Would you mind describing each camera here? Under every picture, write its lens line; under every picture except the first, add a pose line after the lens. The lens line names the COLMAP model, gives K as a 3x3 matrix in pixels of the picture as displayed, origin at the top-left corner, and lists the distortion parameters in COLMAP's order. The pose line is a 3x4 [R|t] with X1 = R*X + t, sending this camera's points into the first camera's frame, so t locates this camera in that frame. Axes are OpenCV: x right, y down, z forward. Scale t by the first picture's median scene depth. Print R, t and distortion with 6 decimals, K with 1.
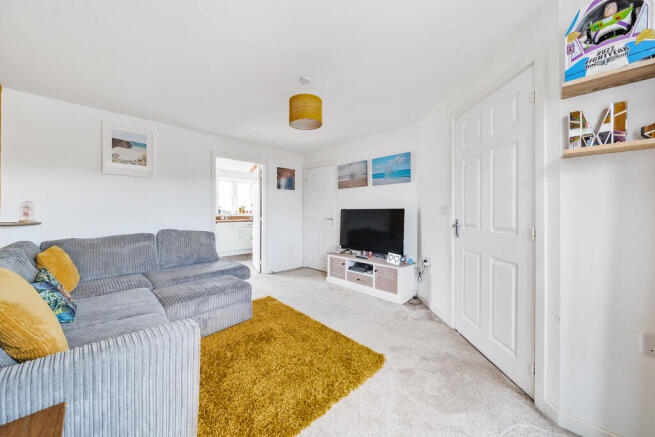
lens RADIAL K [[226.1, 0, 327.5], [0, 226.1, 218.5], [0, 0, 1]] dist [-0.005781, 0.000221]
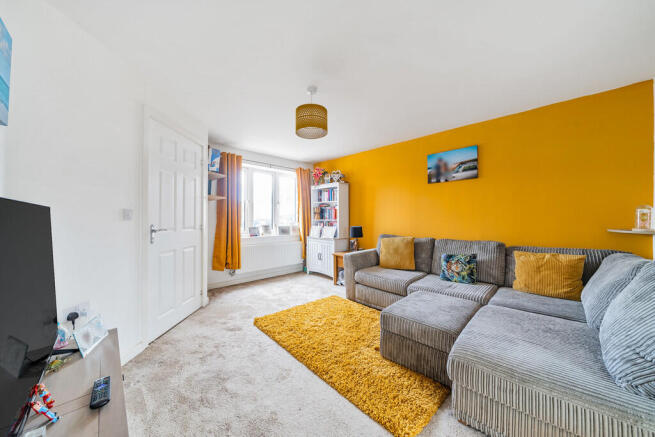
lens RADIAL K [[226.1, 0, 327.5], [0, 226.1, 218.5], [0, 0, 1]] dist [-0.005781, 0.000221]
pose [[-0.999951, -0.000305, 0.009939, -0.231238], [-0.000145, 0.999872, 0.016008, -0.046747], [-0.009943, 0.016006, -0.999822, 2.536960]]
